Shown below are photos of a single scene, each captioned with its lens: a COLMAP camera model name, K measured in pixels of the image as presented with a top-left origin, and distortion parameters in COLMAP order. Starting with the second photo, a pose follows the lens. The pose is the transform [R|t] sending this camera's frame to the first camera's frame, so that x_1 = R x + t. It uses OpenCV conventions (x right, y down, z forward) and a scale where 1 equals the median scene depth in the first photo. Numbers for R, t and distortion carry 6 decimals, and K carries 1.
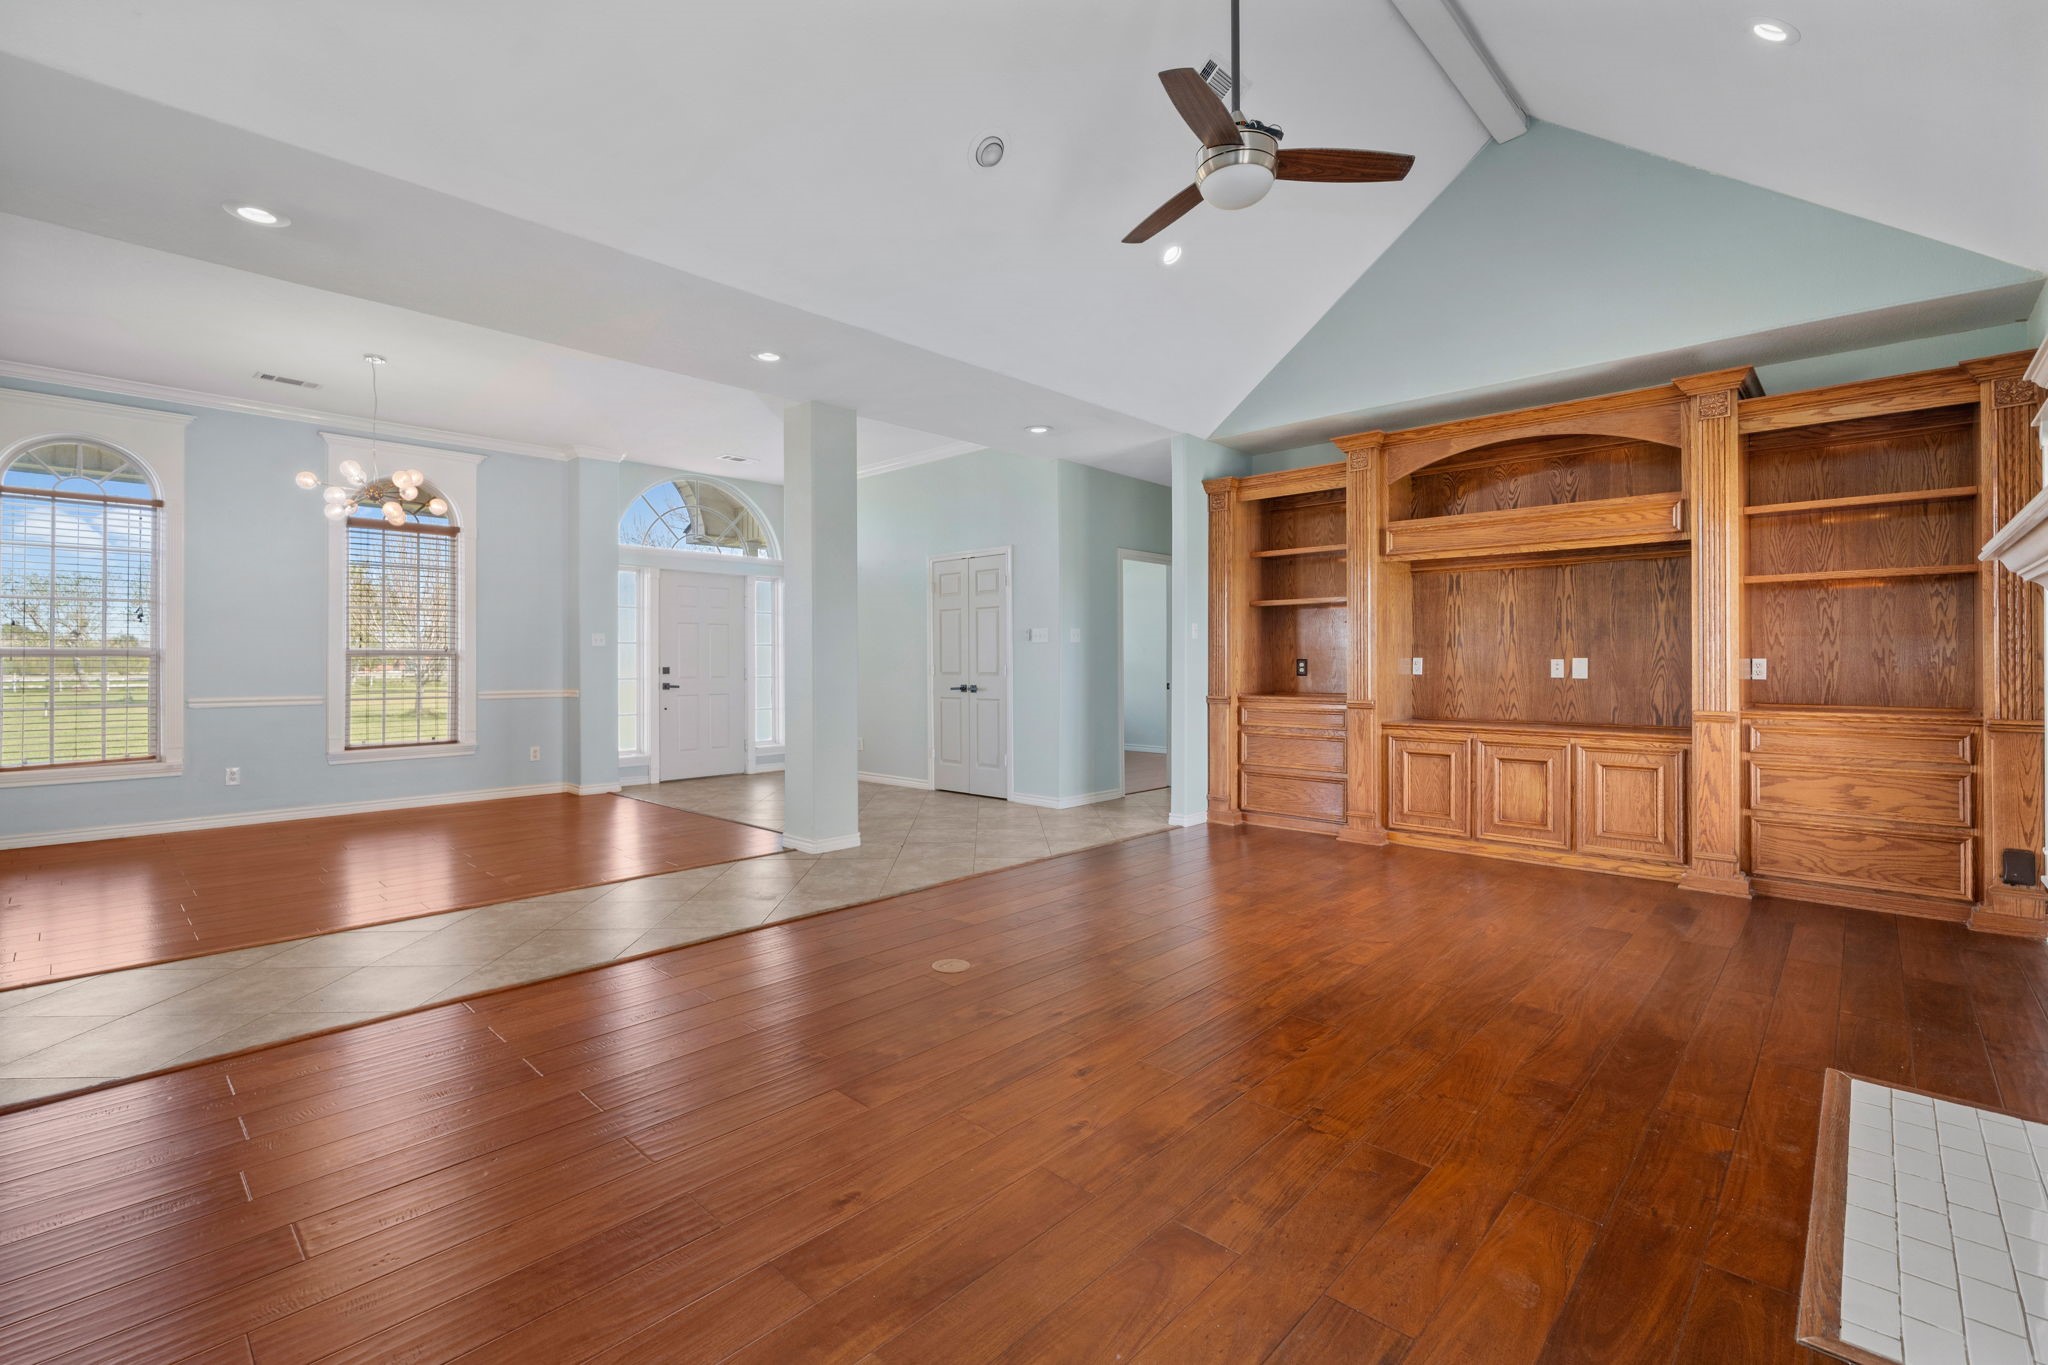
lens RADIAL K [[913.1, 0, 1019.3], [0, 913.1, 661.6], [0, 0, 1]] dist [0.013427, 0.000360]
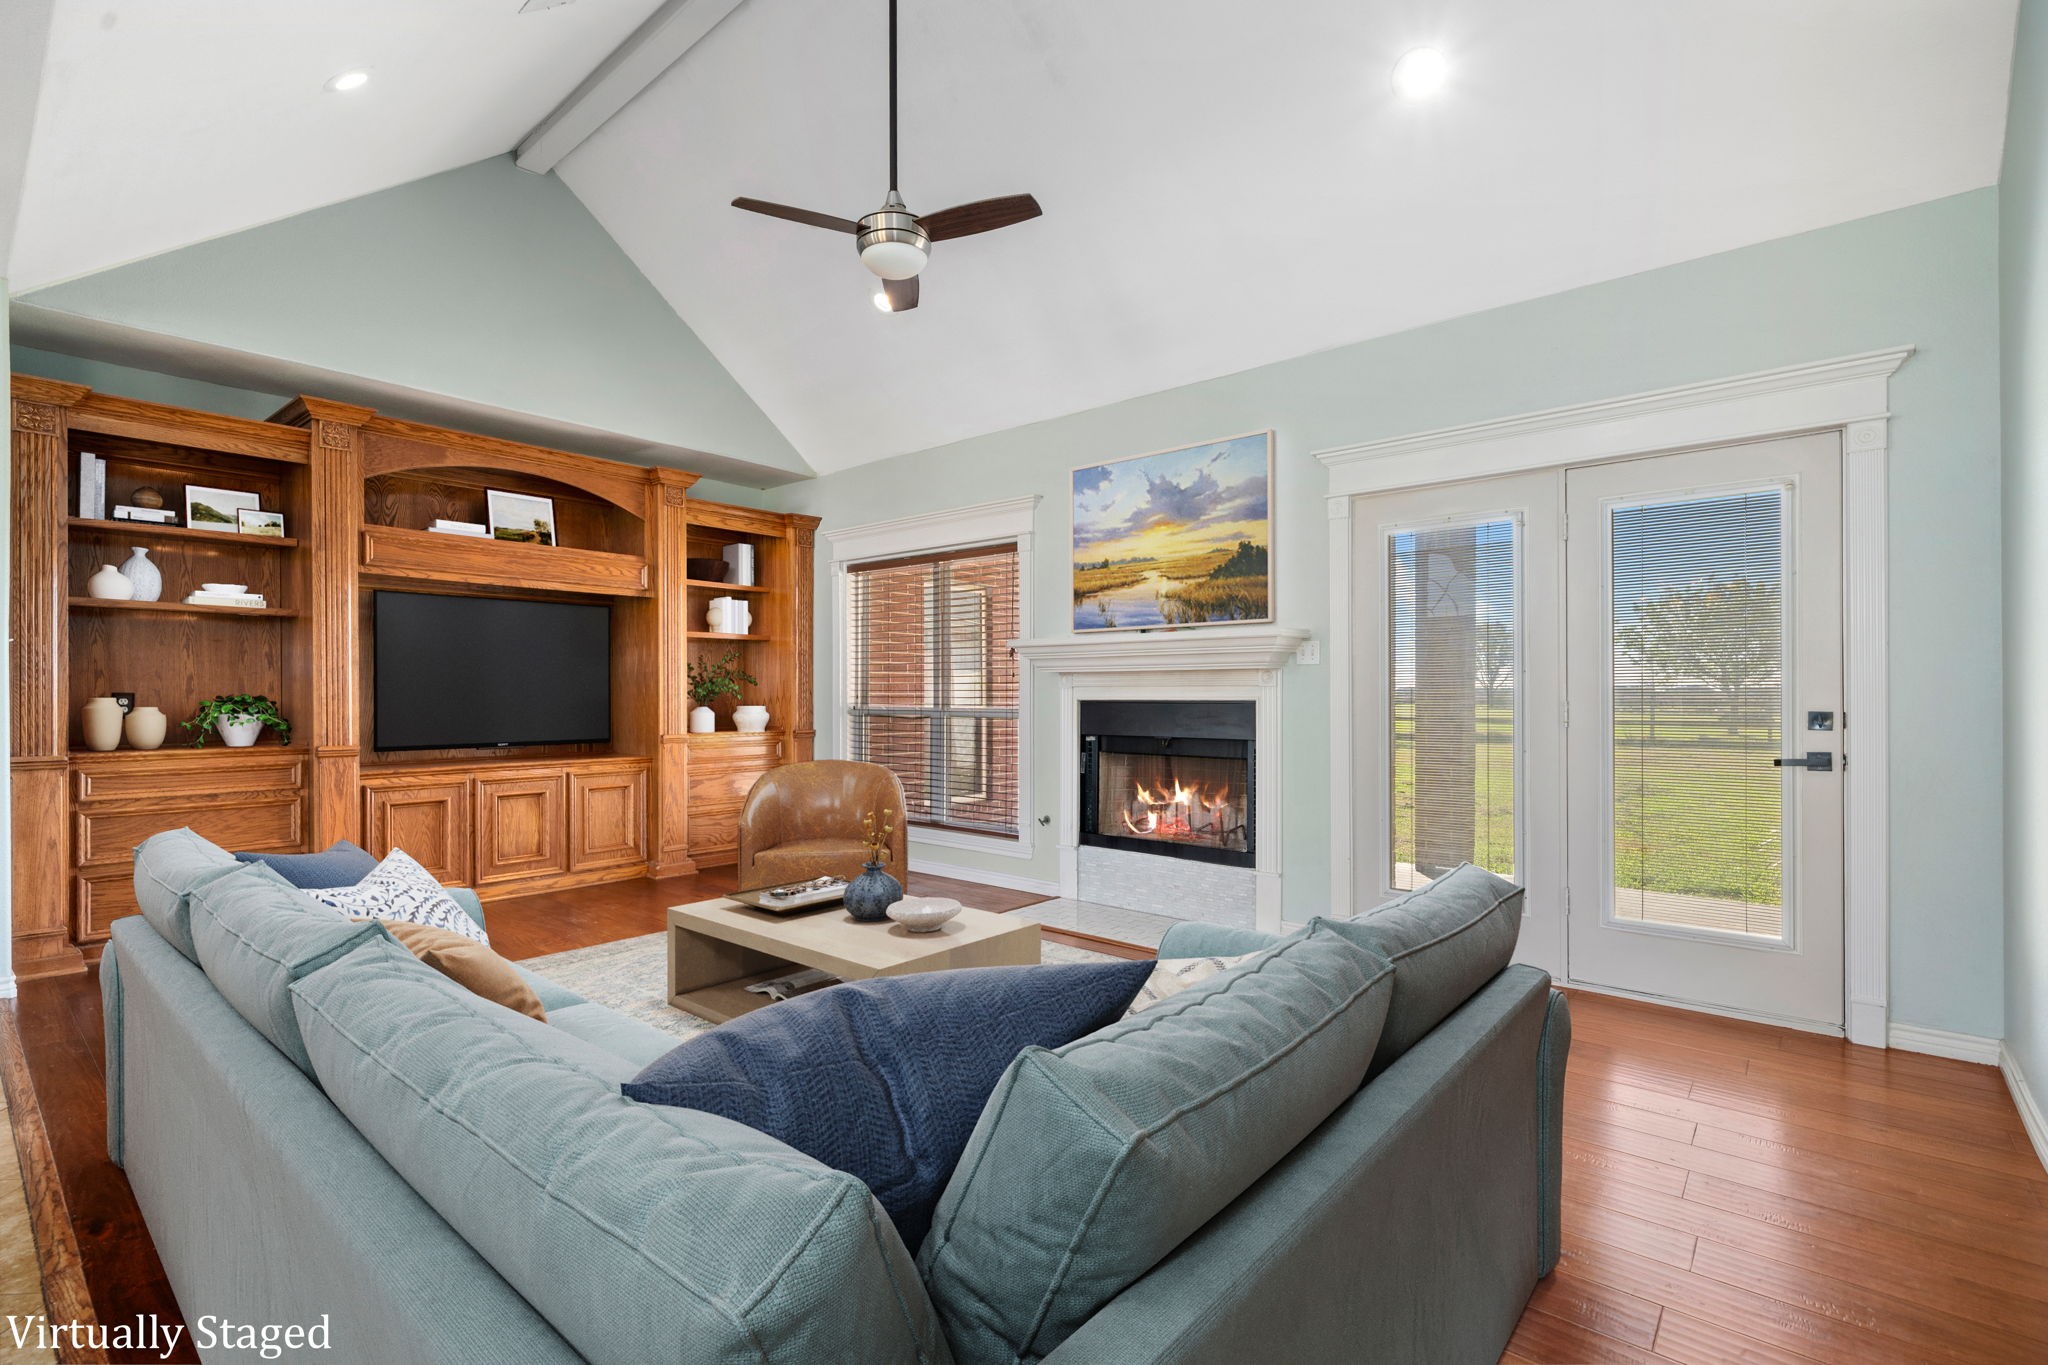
lens RADIAL K [[913.1, 0, 1039.5], [0, 913.1, 699.7], [0, 0, 1]] dist [0.013427, 0.000360]
pose [[-0.043783, -0.003049, 0.999036, -0.466056], [0.004359, 0.999985, 0.003243, 0.002998], [-0.999032, 0.004497, -0.043770, 0.471617]]
